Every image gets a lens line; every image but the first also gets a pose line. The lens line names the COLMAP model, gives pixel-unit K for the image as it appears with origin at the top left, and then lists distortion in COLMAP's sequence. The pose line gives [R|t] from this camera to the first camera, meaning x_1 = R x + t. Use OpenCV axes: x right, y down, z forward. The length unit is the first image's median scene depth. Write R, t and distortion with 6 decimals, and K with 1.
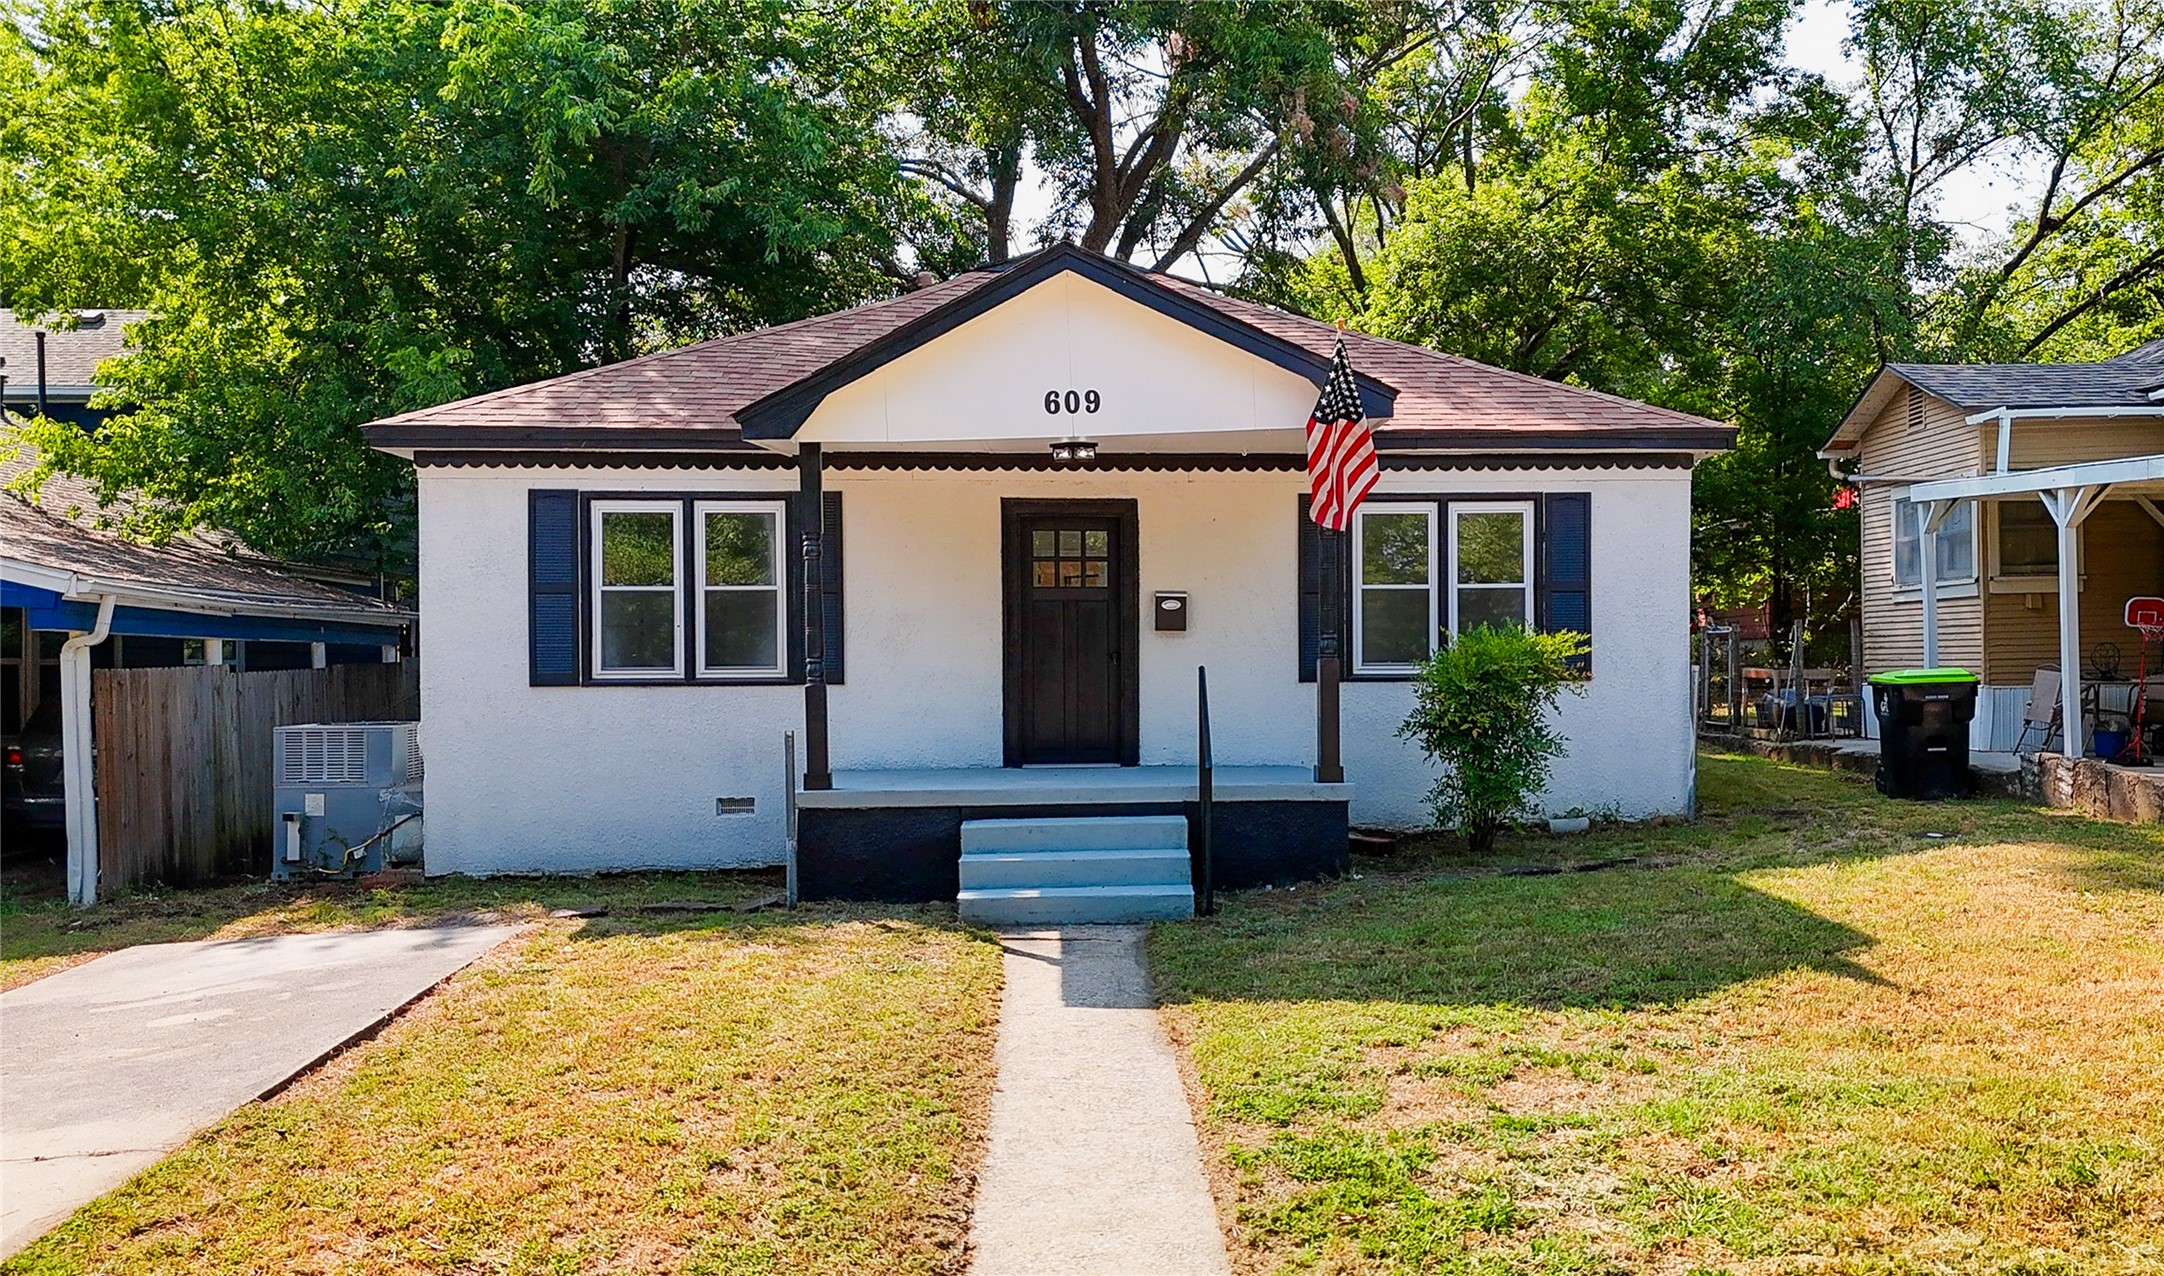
lens RADIAL K [[1518.4, 0, 1082.0], [0, 1518.4, 638.0], [0, 0, 1]] dist [0.037250, -0.004363]
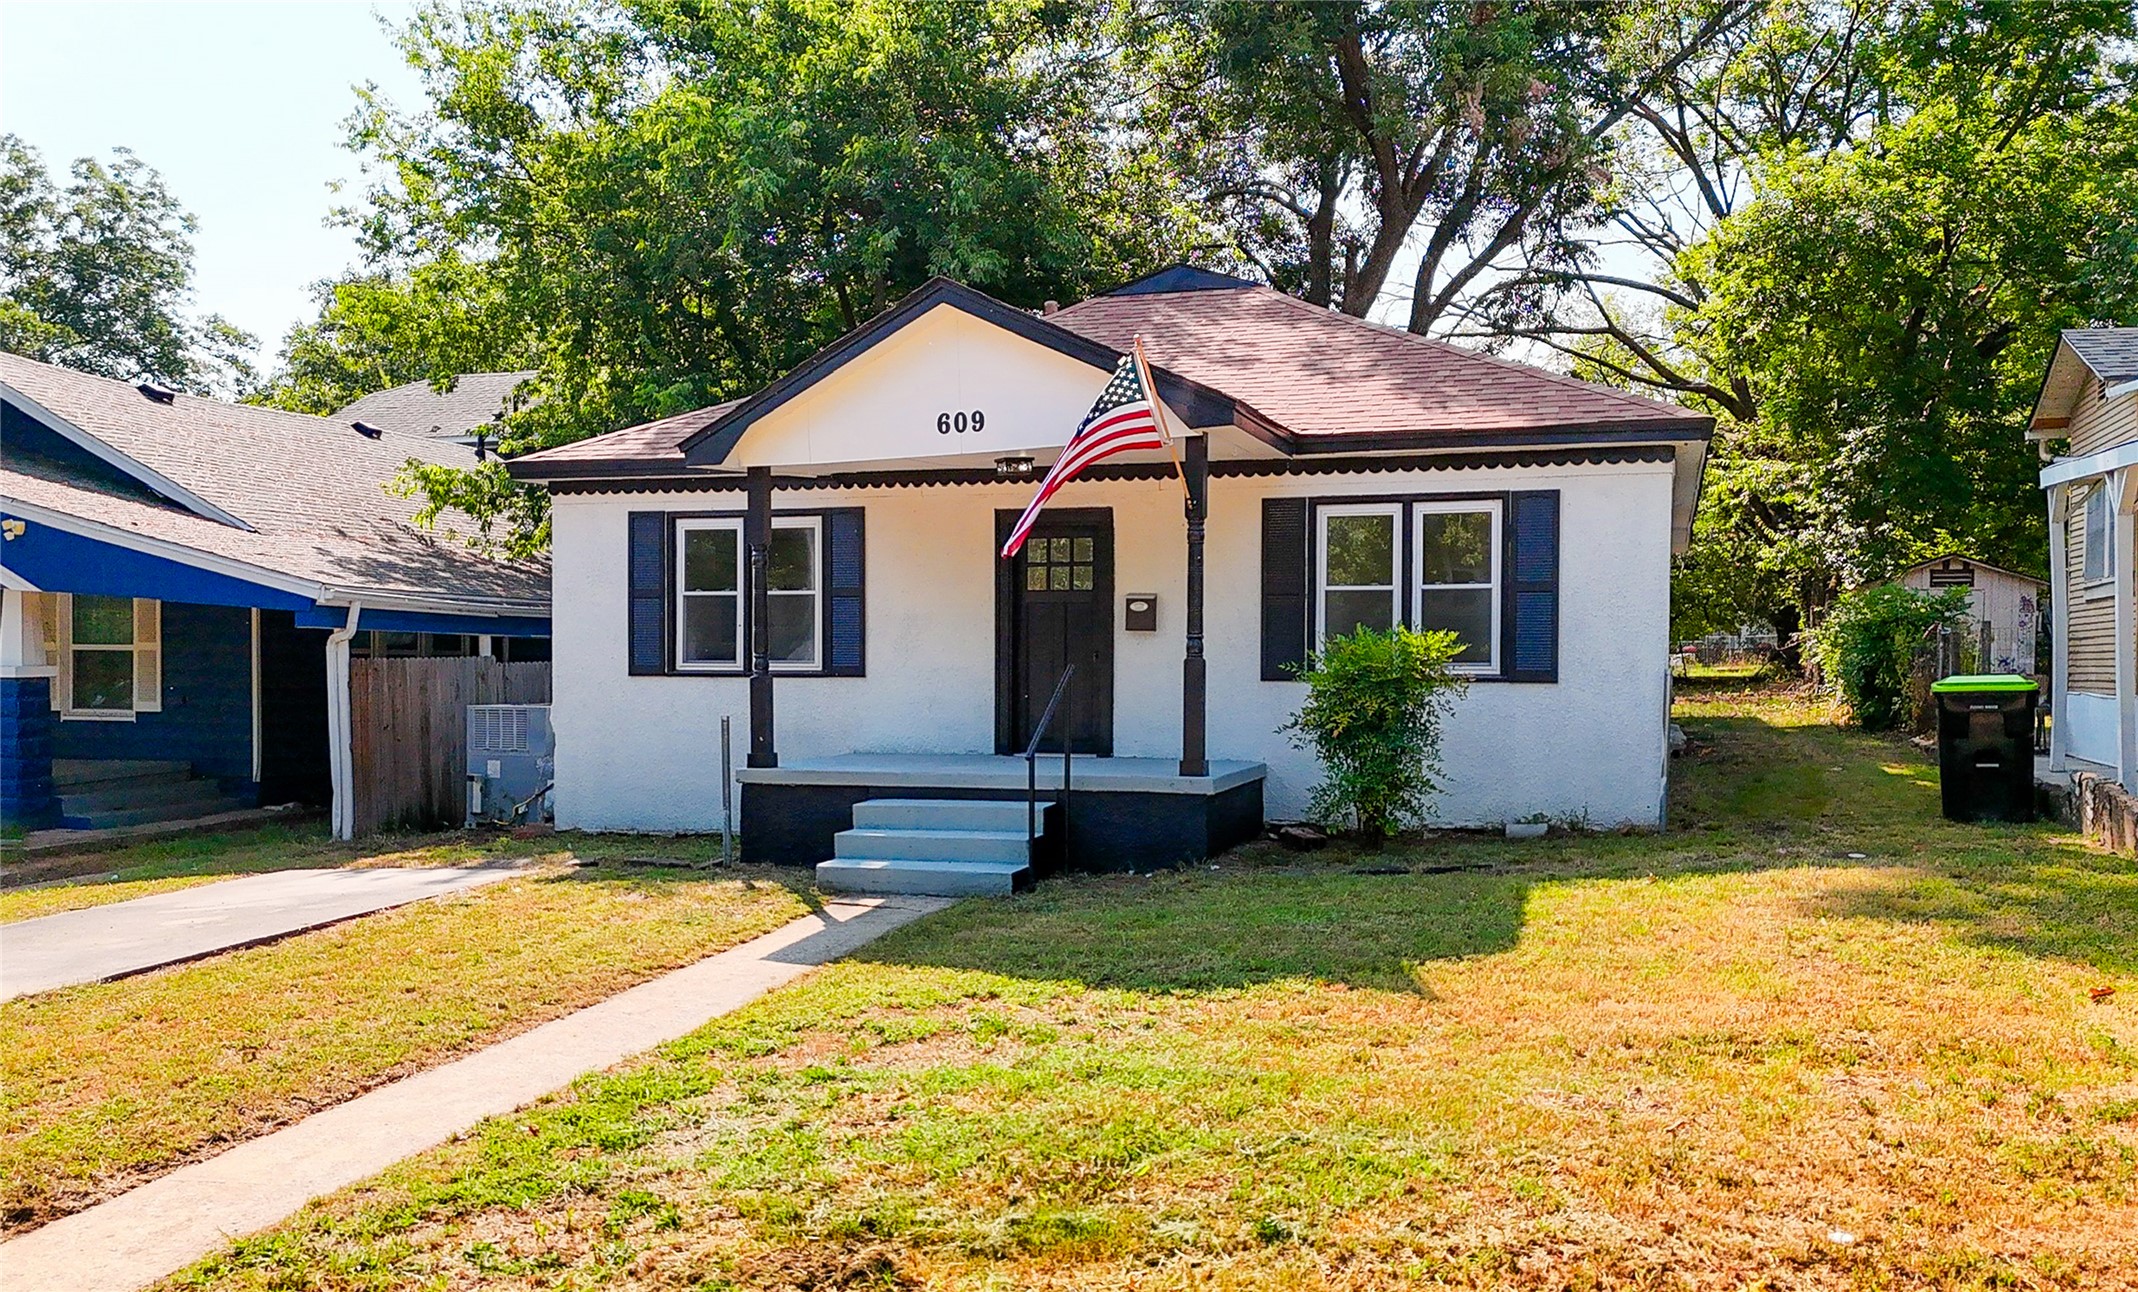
lens RADIAL K [[1476.6, 0, 1168.3], [0, 1476.6, 638.1], [0, 0, 1]] dist [0.037606, -0.001262]
pose [[0.949358, 0.004064, -0.314171, 0.402978], [-0.003801, 0.999992, 0.001449, -0.001041], [0.314174, -0.000182, 0.949365, 0.025702]]
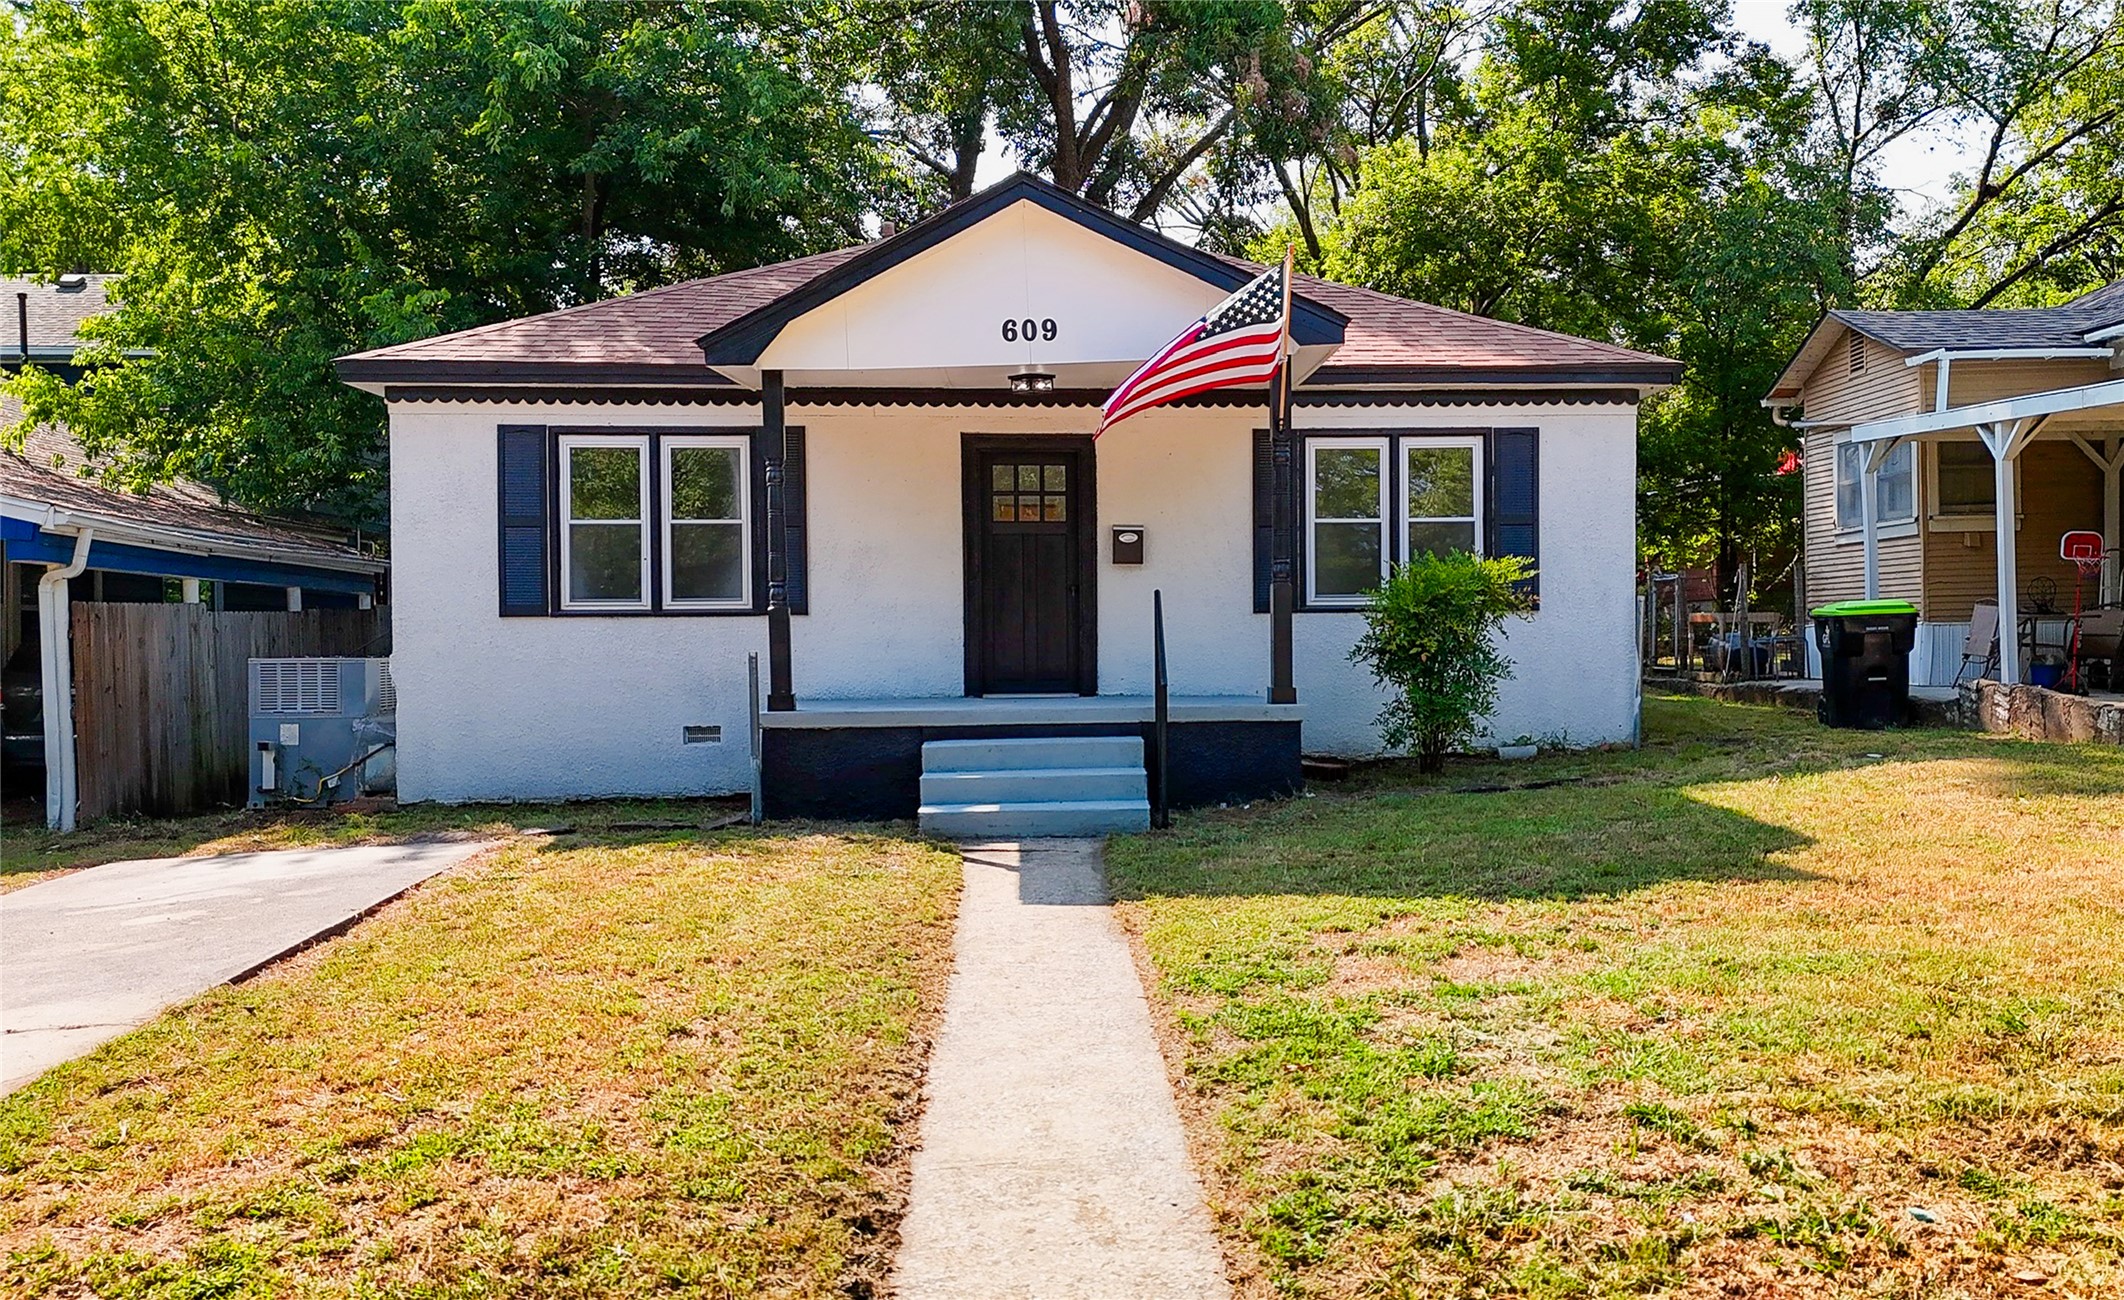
lens RADIAL K [[1483.1, 0, 1049.9], [0, 1483.1, 617.8], [0, 0, 1]] dist [0.038685, -0.005790]
pose [[0.999996, -0.001854, 0.002048, 0.003895], [0.001850, 0.999997, 0.001727, 0.030565], [-0.002051, -0.001723, 0.999996, 0.002143]]
